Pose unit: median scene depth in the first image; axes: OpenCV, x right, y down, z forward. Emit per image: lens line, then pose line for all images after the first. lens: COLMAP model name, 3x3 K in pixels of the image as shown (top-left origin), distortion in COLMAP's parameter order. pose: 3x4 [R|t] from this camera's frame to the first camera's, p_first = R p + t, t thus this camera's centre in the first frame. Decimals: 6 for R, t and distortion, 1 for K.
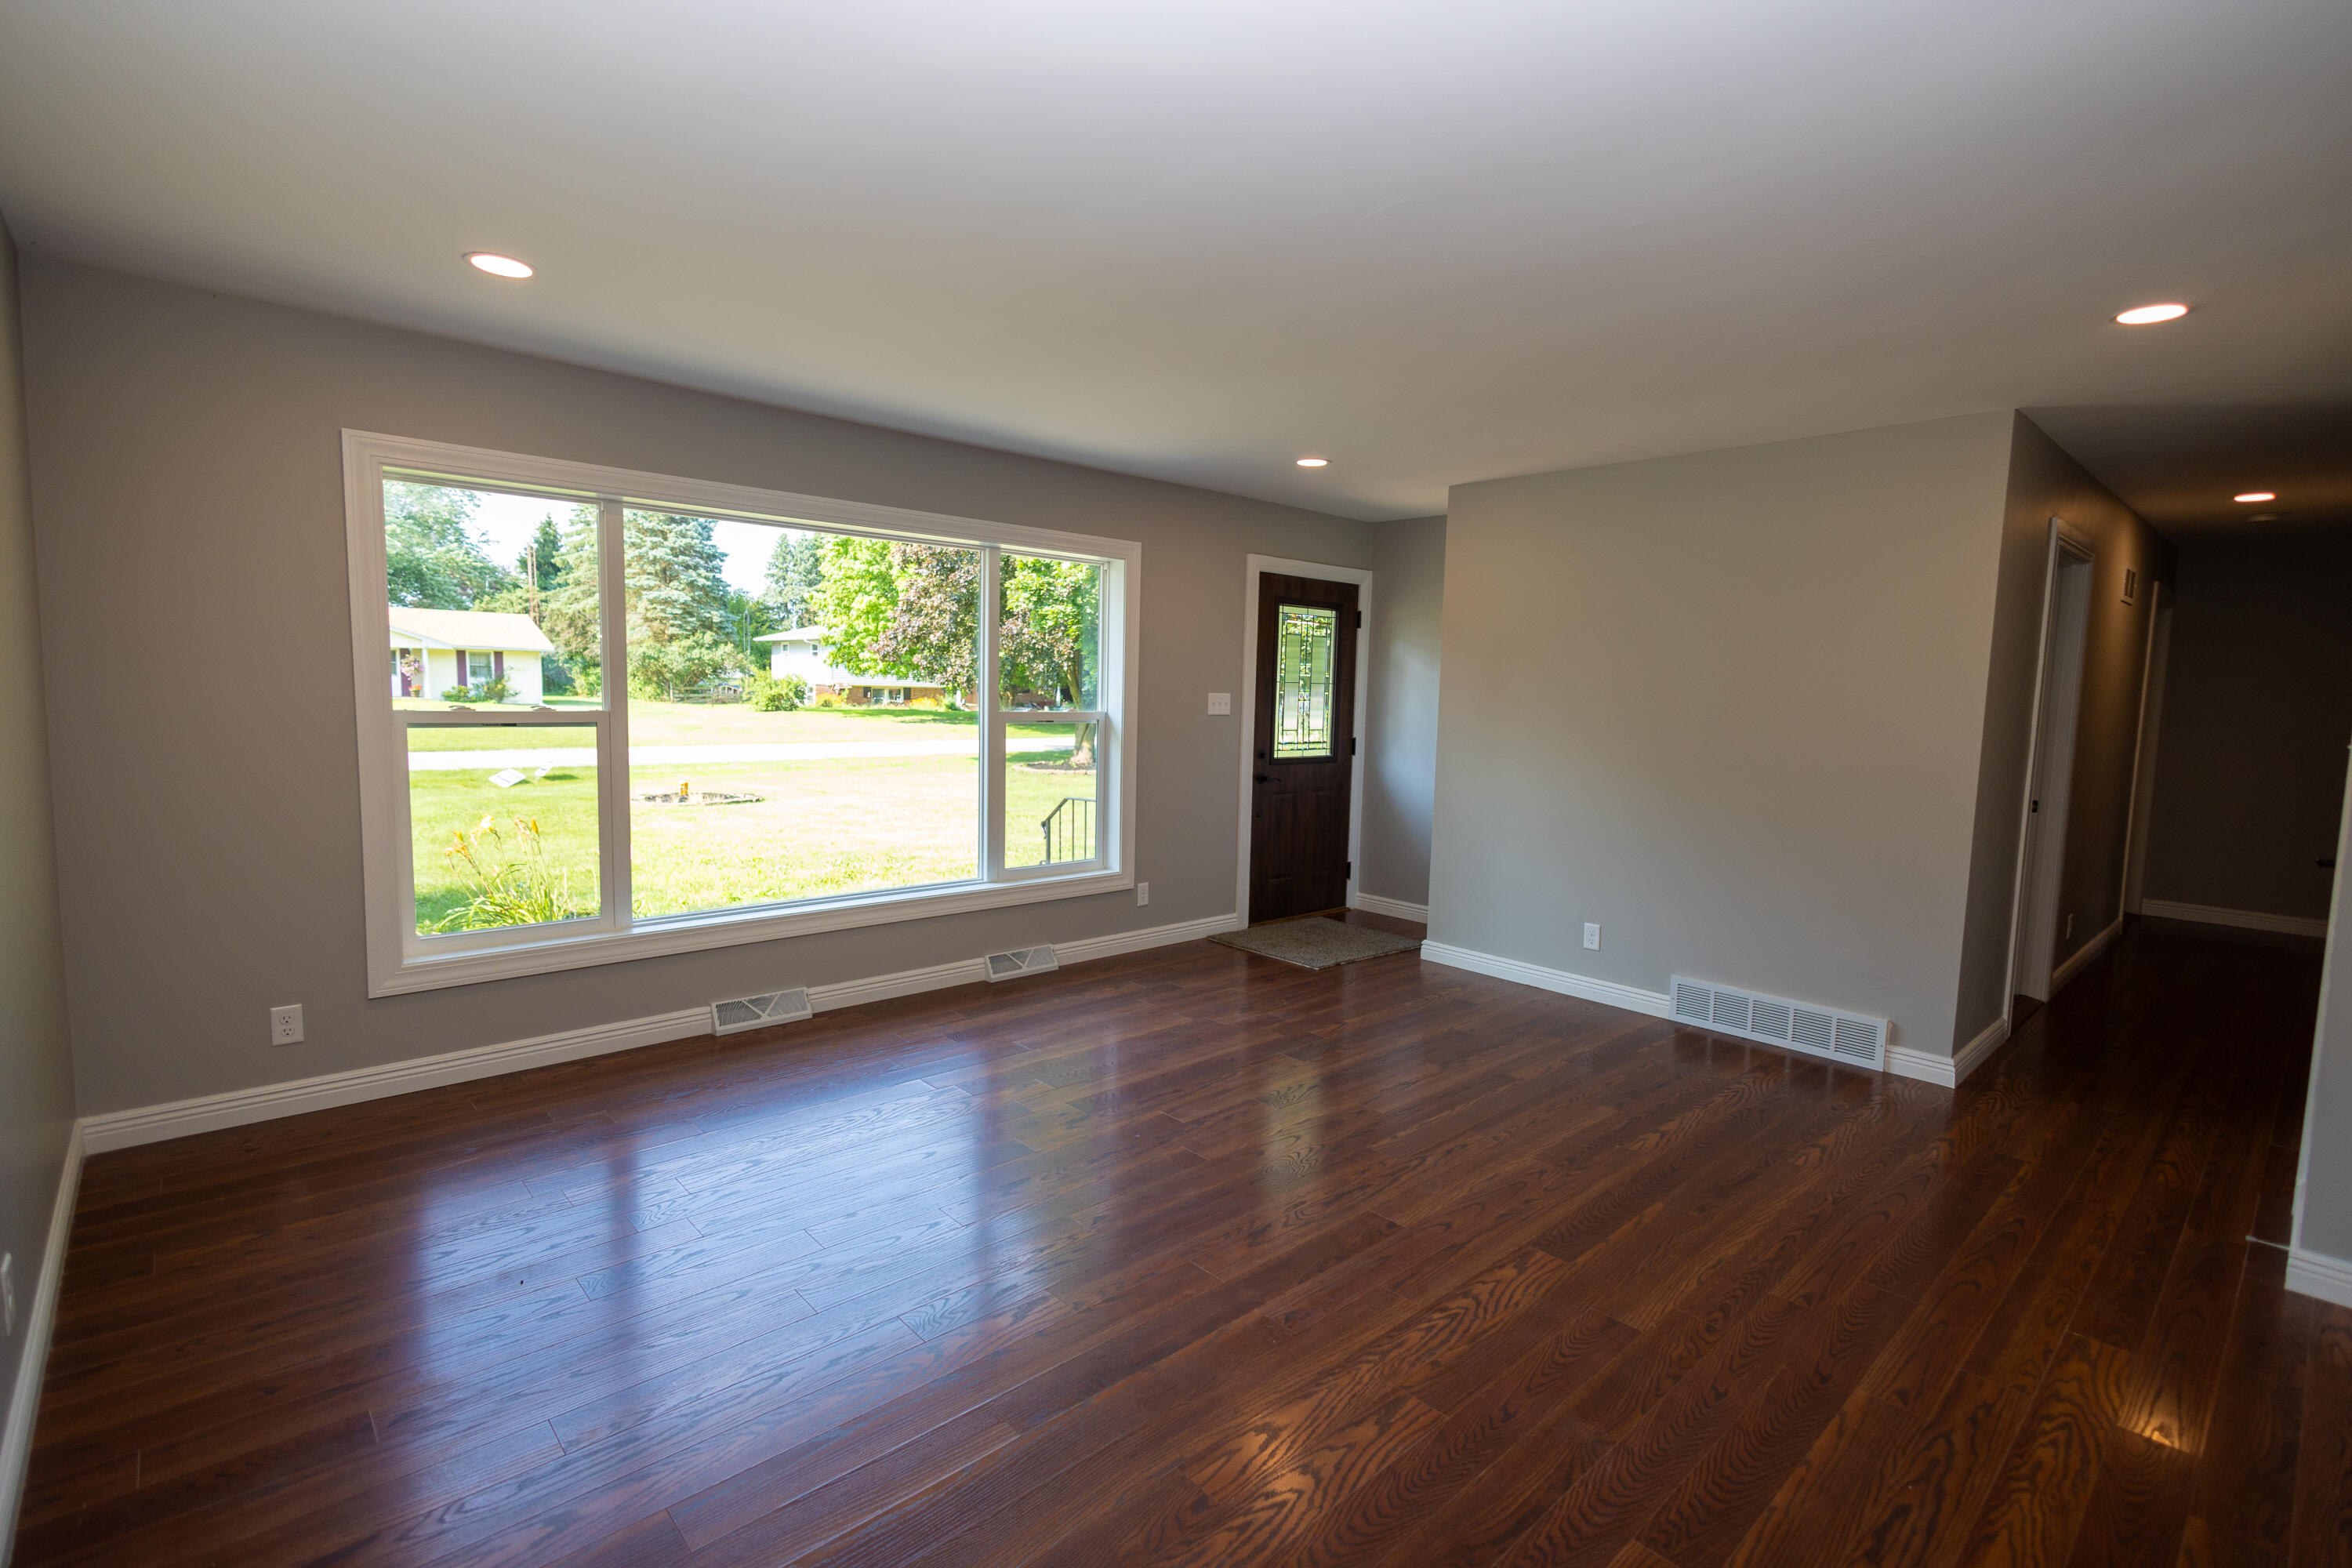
lens RADIAL K [[1083.2, 0, 1176.1], [0, 1083.2, 784.6], [0, 0, 1]] dist [0.004433, 0.000307]
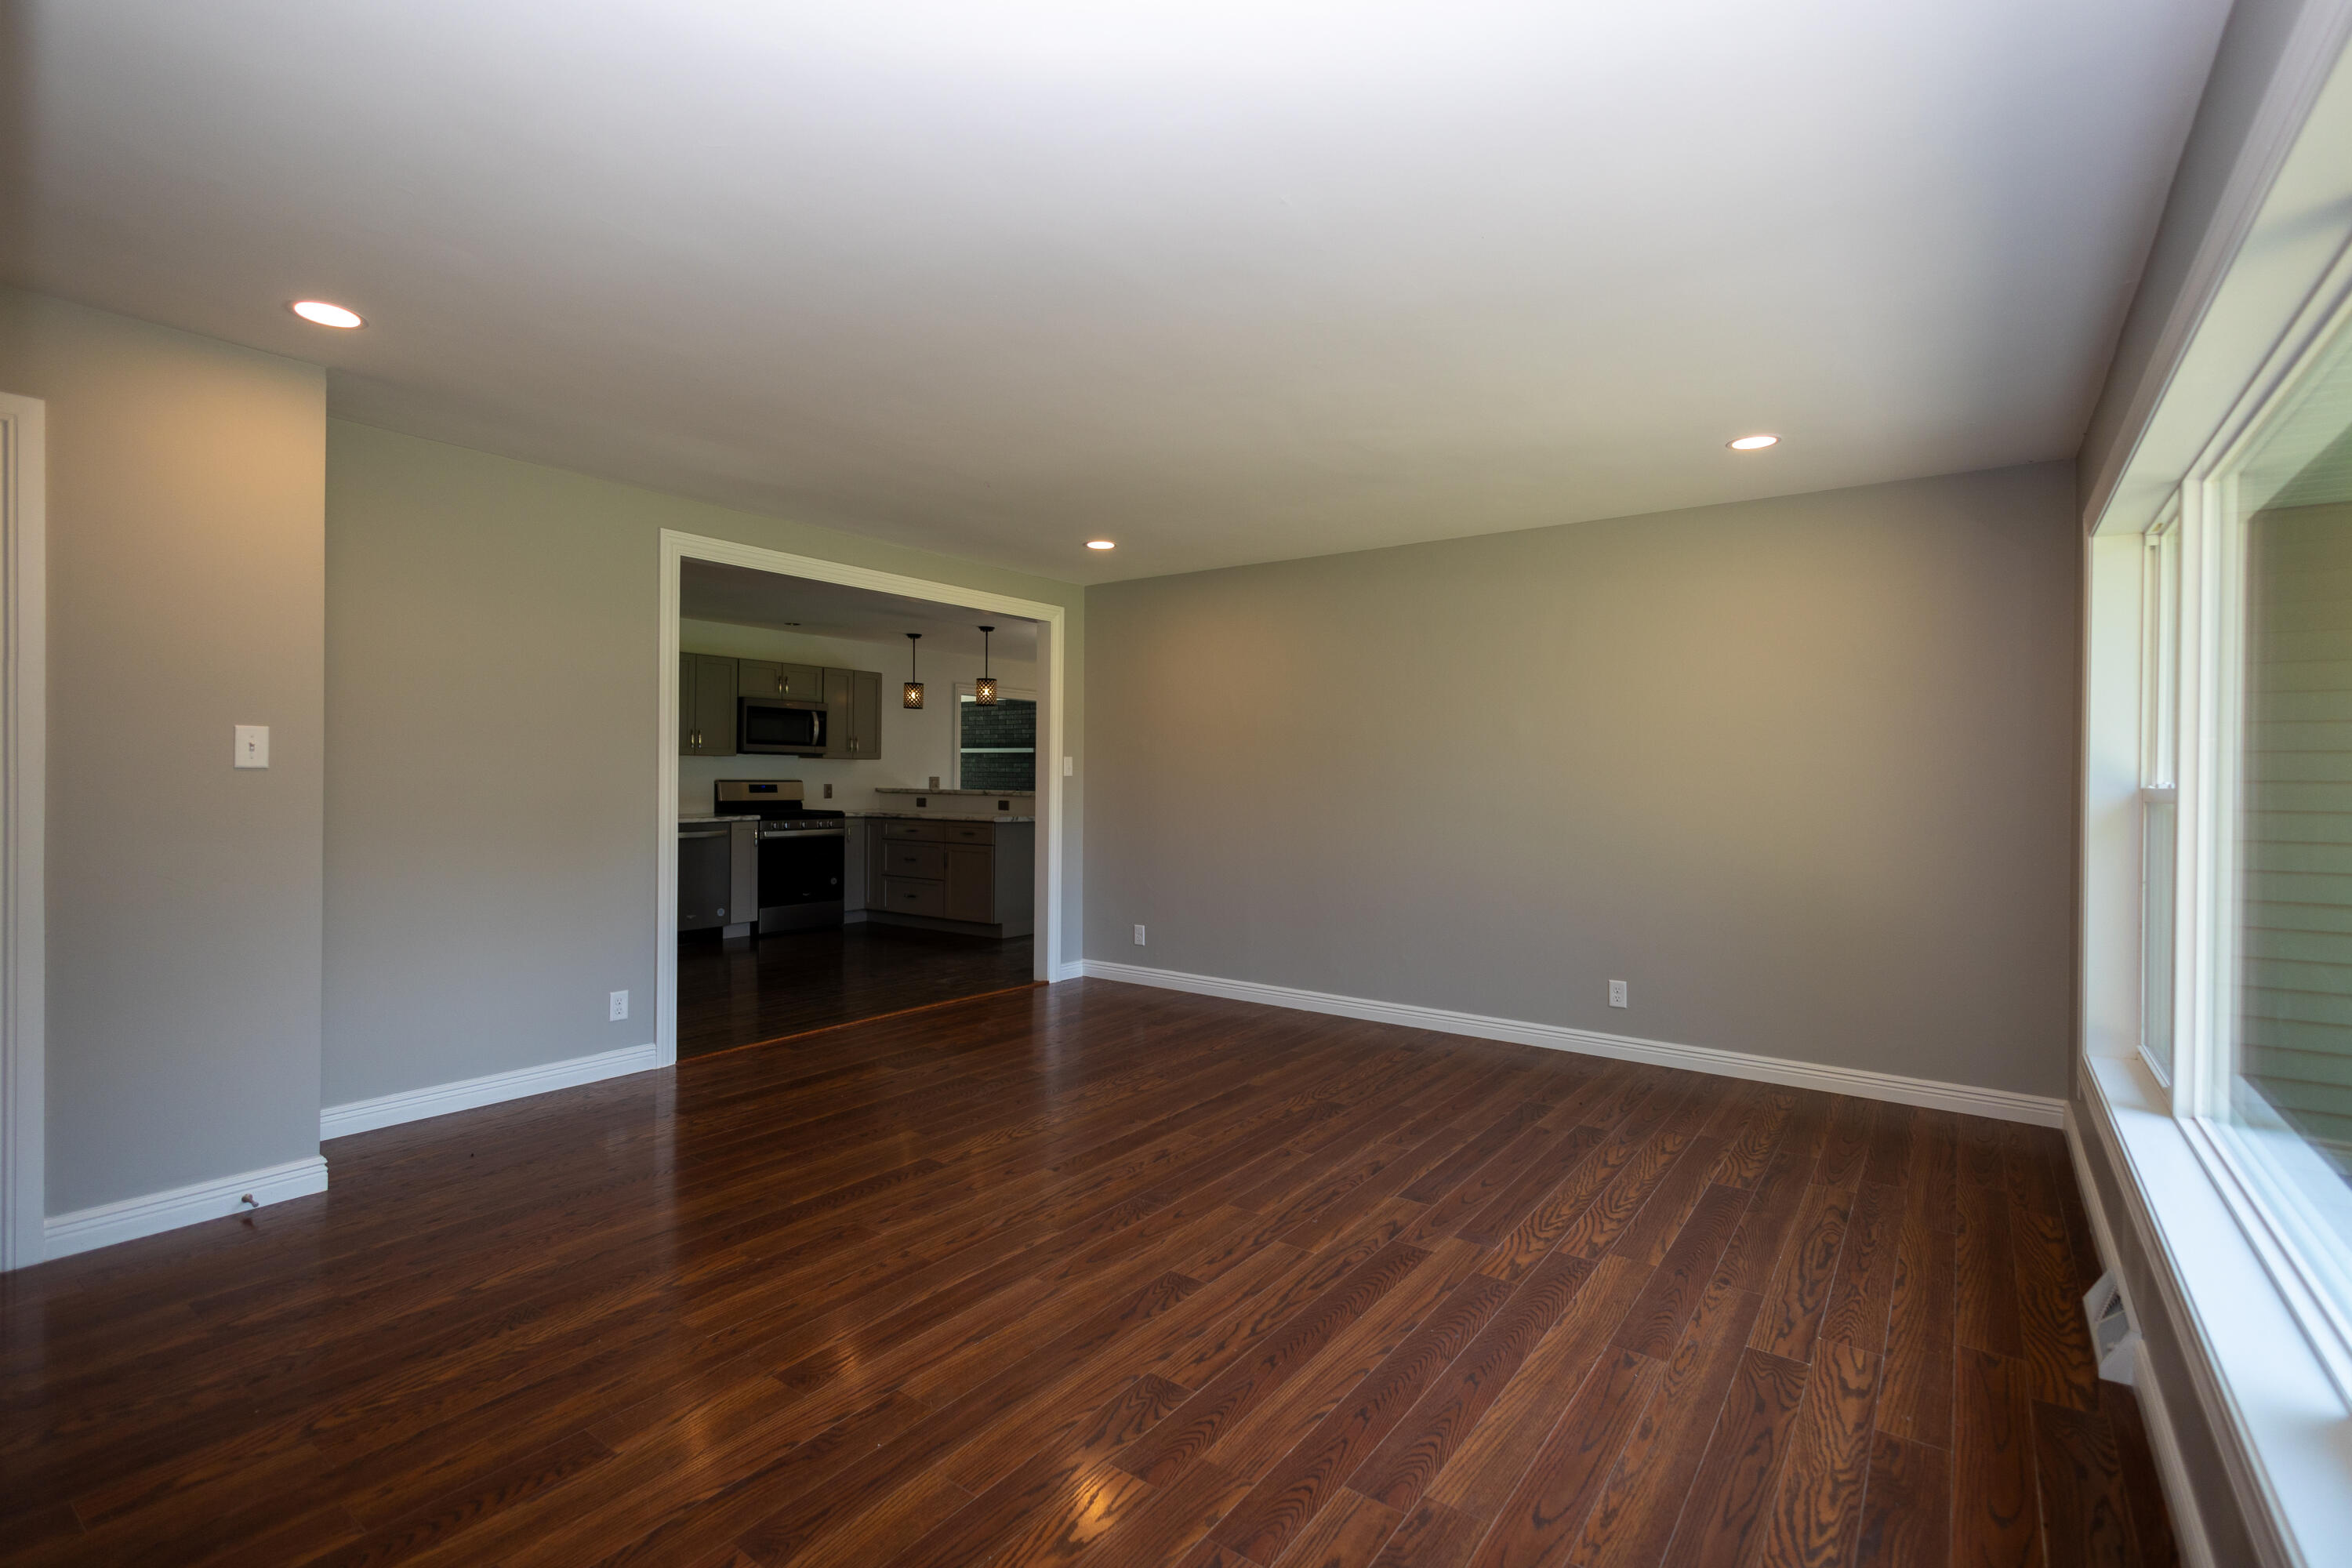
lens RADIAL K [[1083.2, 0, 1179.4], [0, 1083.2, 780.8], [0, 0, 1]] dist [0.004433, 0.000307]
pose [[-0.979280, -0.034465, -0.199555, 0.281774], [-0.052646, 0.994857, 0.086528, -0.122178], [0.195547, 0.095241, -0.976059, 1.911241]]
